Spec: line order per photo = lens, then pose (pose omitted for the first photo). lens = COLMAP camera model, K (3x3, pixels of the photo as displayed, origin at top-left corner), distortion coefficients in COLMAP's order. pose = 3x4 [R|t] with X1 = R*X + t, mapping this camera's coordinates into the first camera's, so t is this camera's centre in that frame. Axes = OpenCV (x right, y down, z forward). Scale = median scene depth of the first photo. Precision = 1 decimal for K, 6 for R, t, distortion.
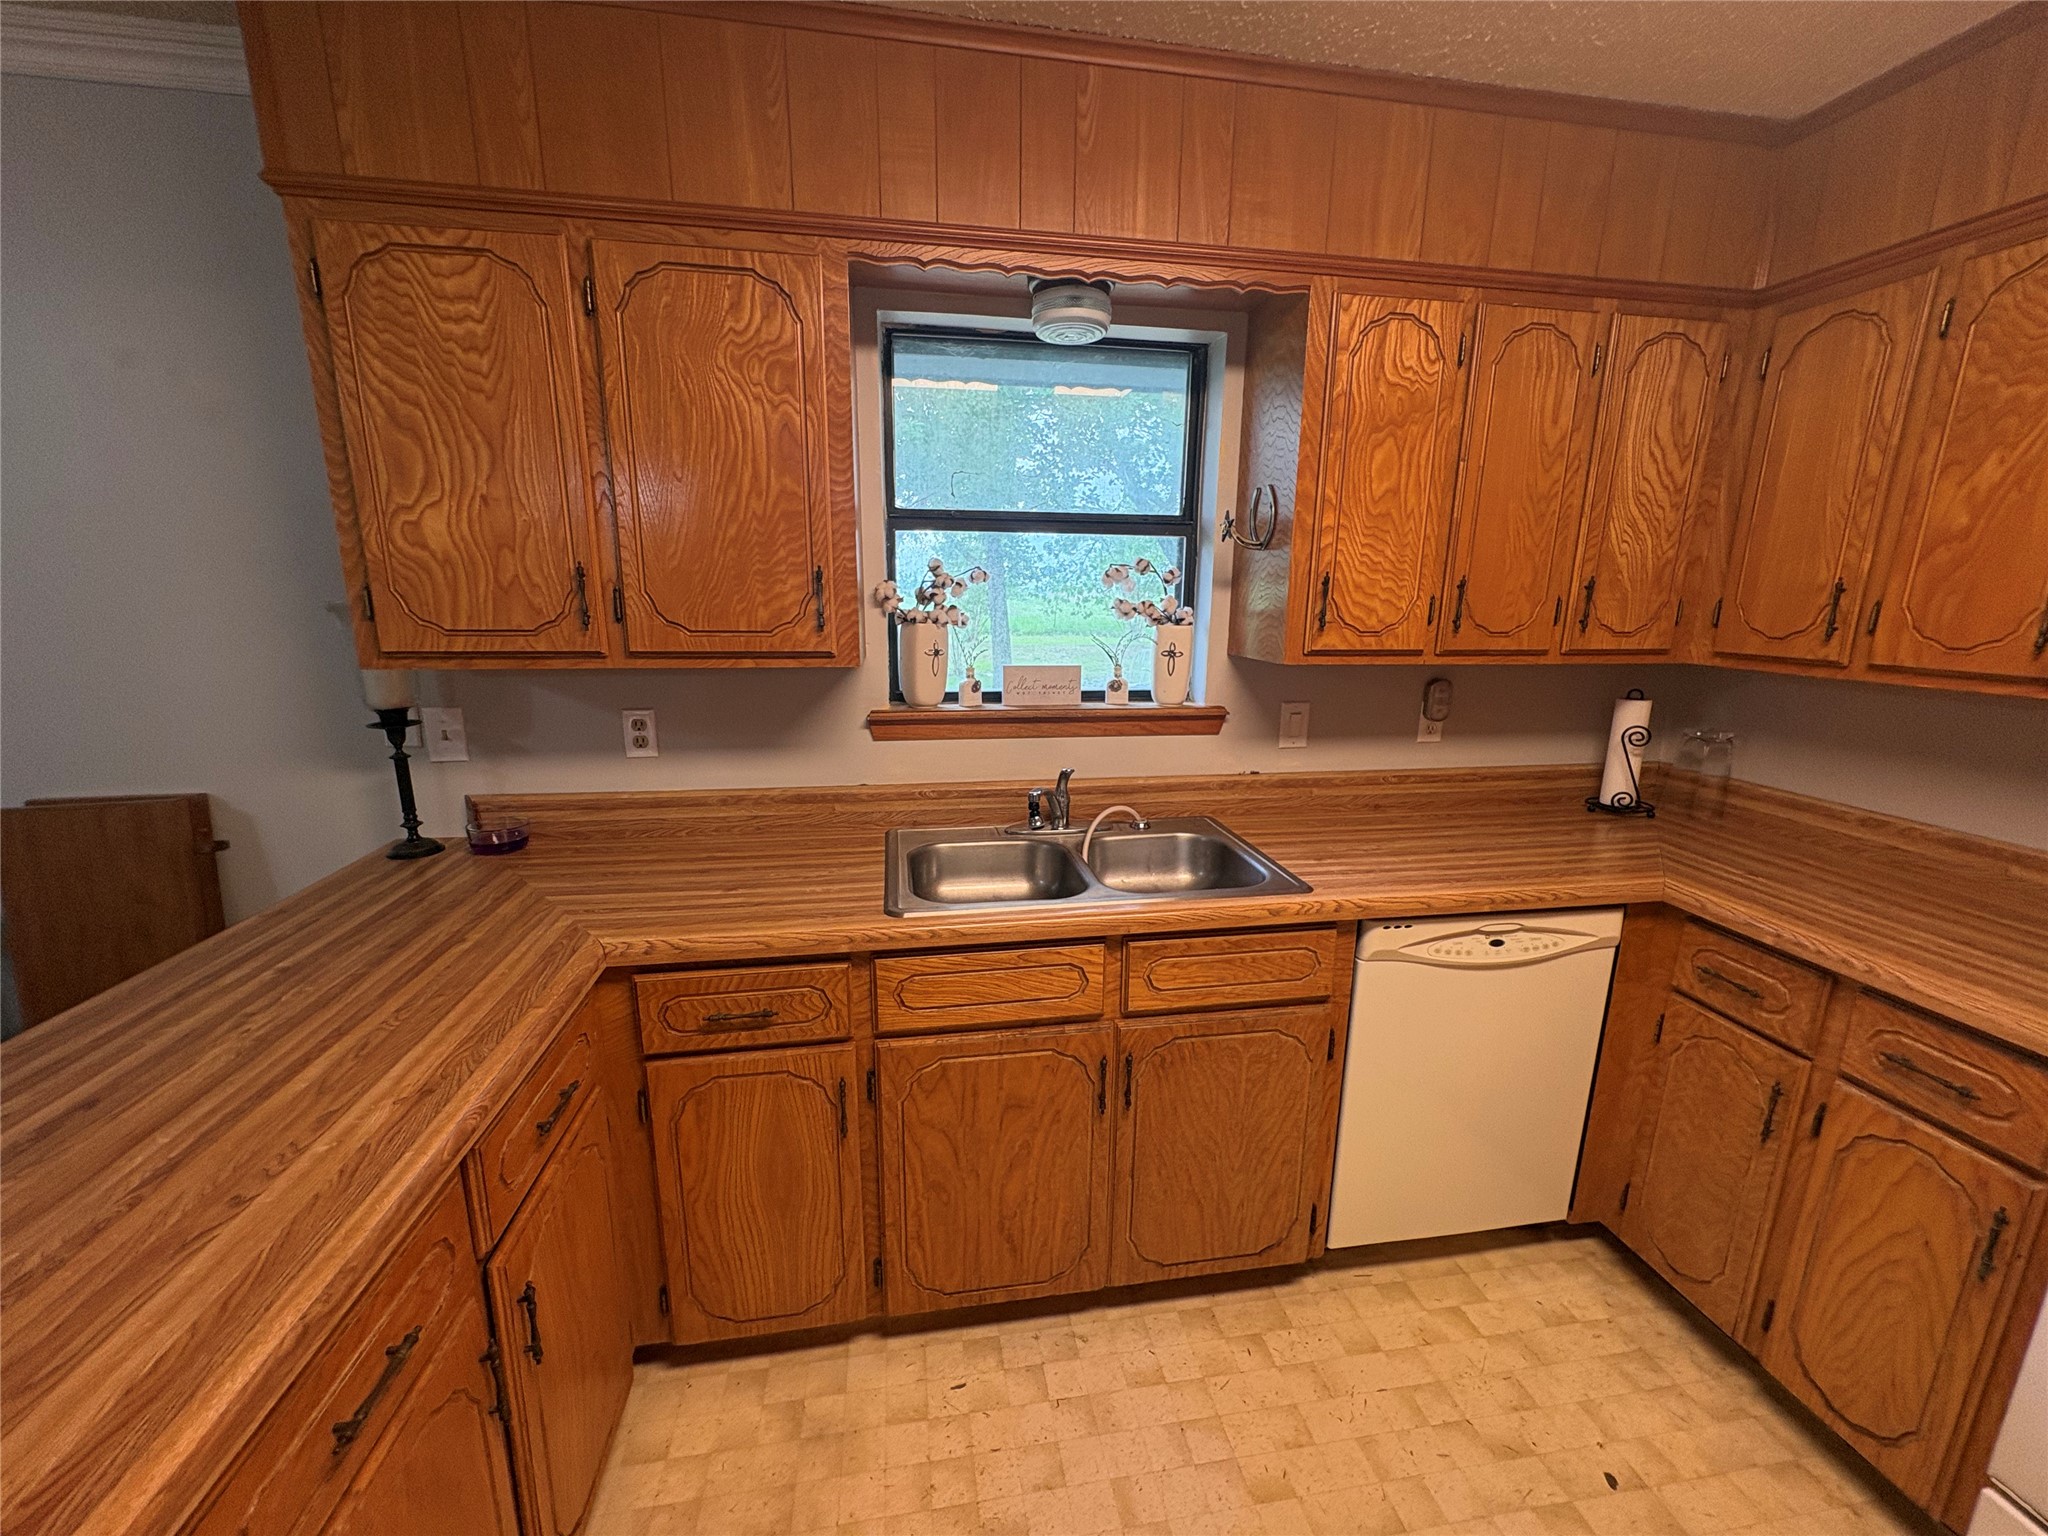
lens RADIAL K [[814.8, 0, 1024.0], [0, 814.8, 768.0], [0, 0, 1]] dist [-0.000550, 0.000484]
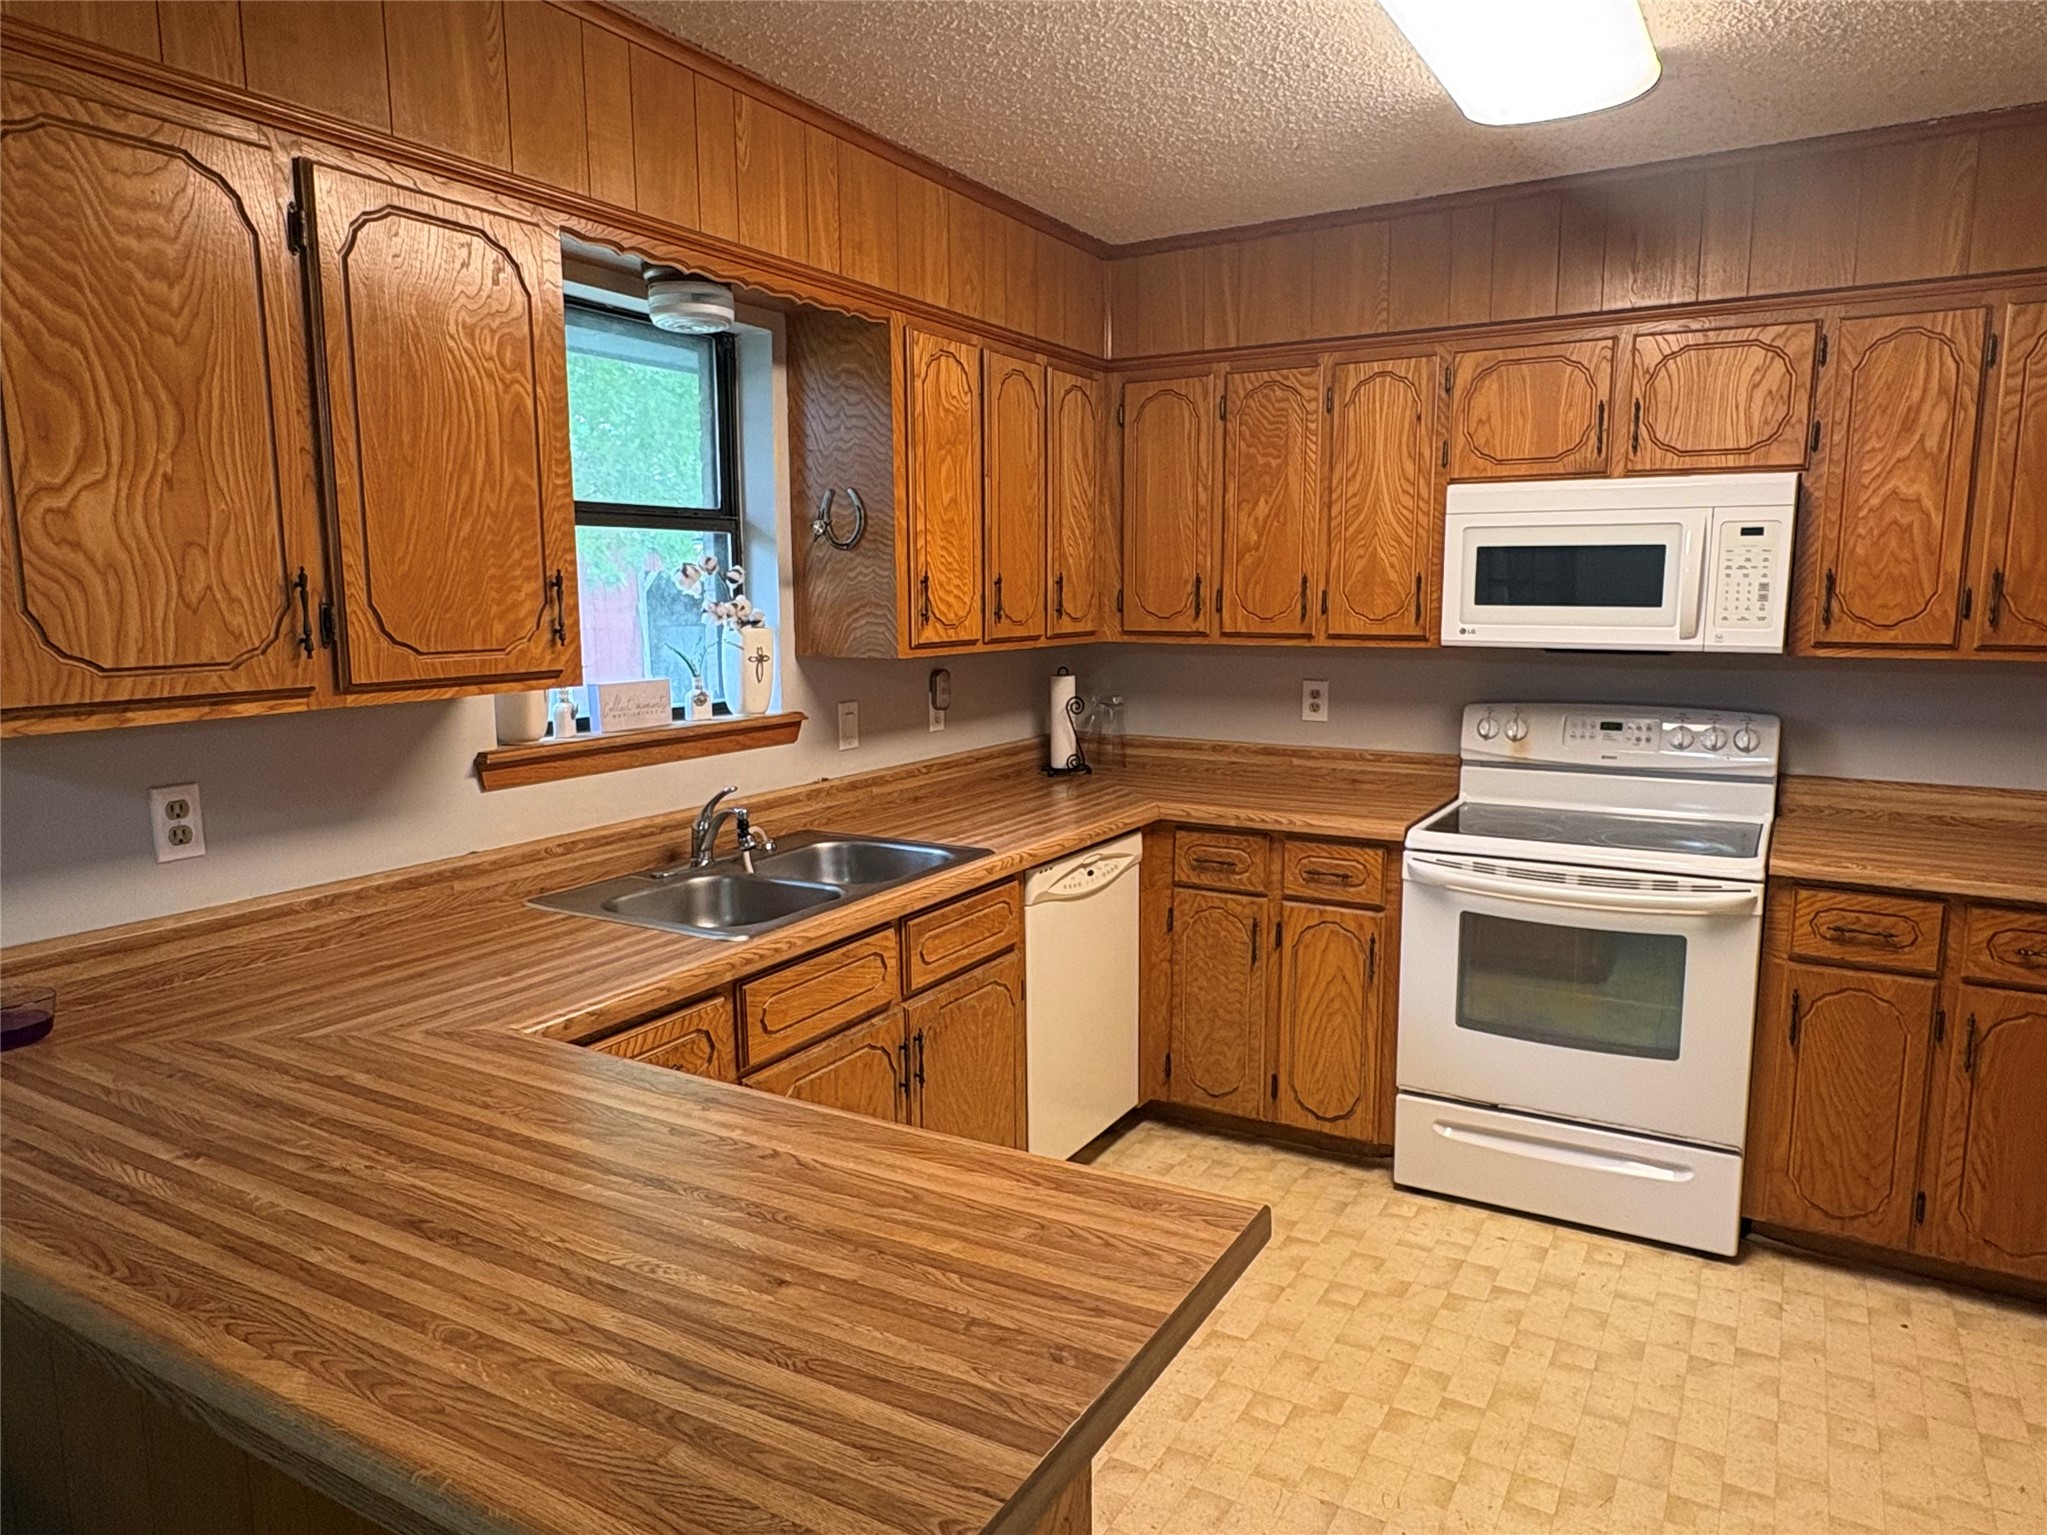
lens RADIAL K [[1317.0, 0, 1026.4], [0, 1317.0, 770.4], [0, 0, 1]] dist [-0.000019, -0.000141]
pose [[0.639913, -0.121521, 0.758778, -0.982709], [0.177428, 0.984101, 0.007974, 0.033584], [-0.747683, 0.129526, 0.651301, -0.231301]]
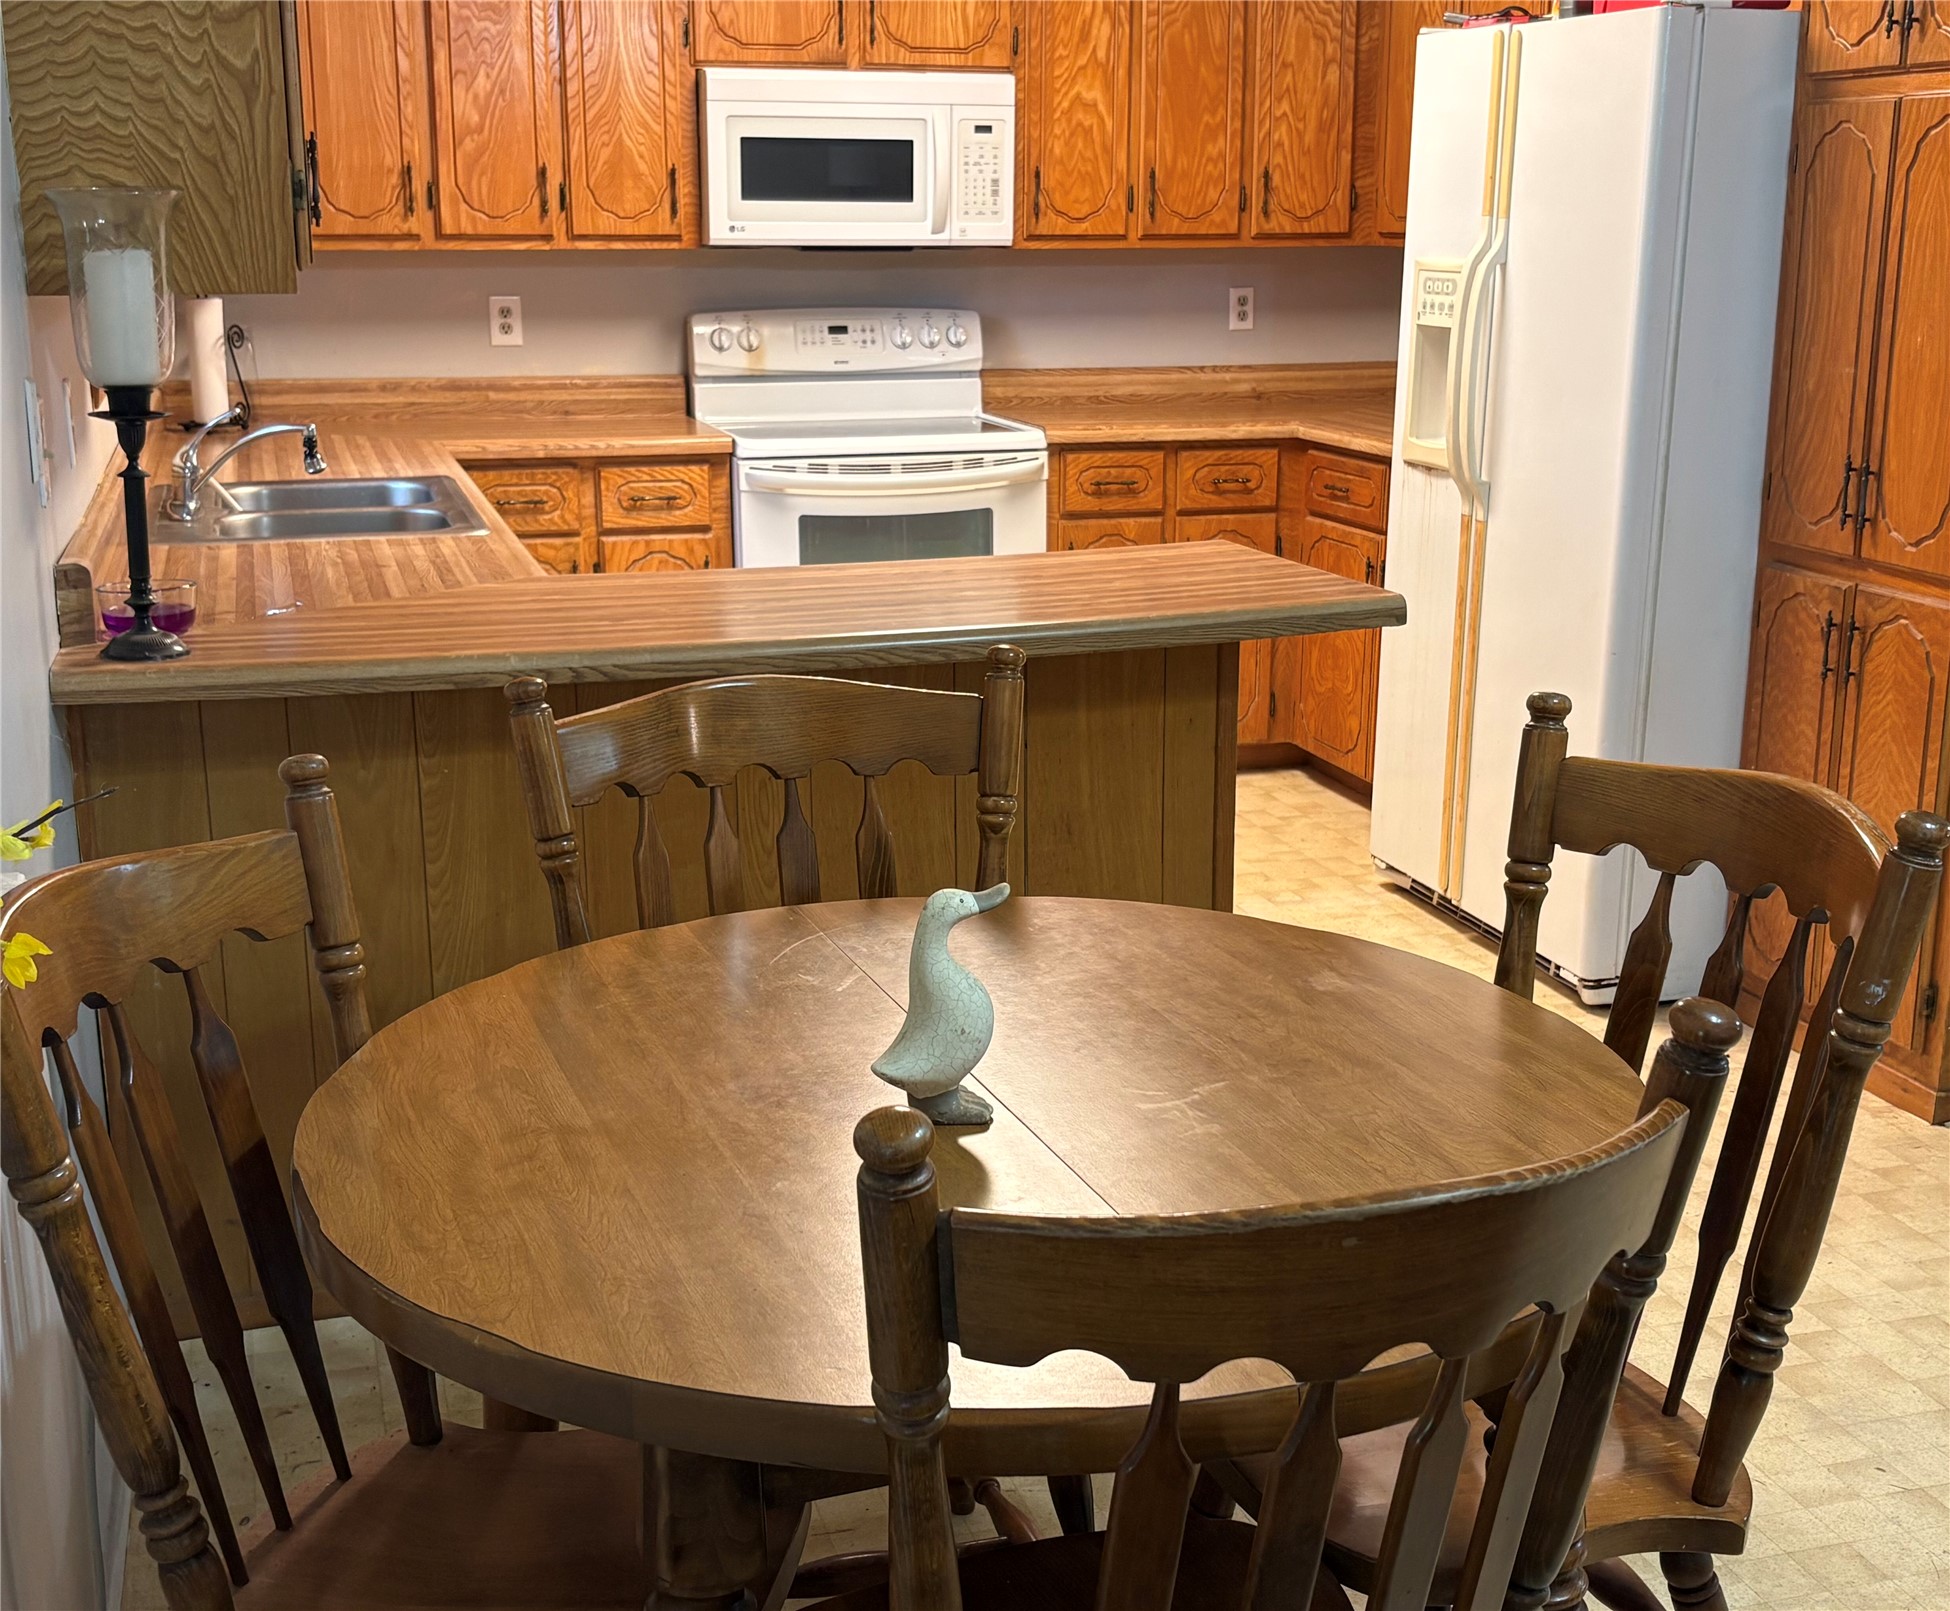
lens RADIAL K [[2395.4, 0, 981.9], [0, 2395.4, 808.5], [0, 0, 1]] dist [0.200568, -0.834599]
pose [[-0.126797, -0.250404, 0.959802, -2.665970], [0.212772, 0.938223, 0.272883, -0.136945], [-0.968840, 0.238820, -0.065685, 0.657668]]
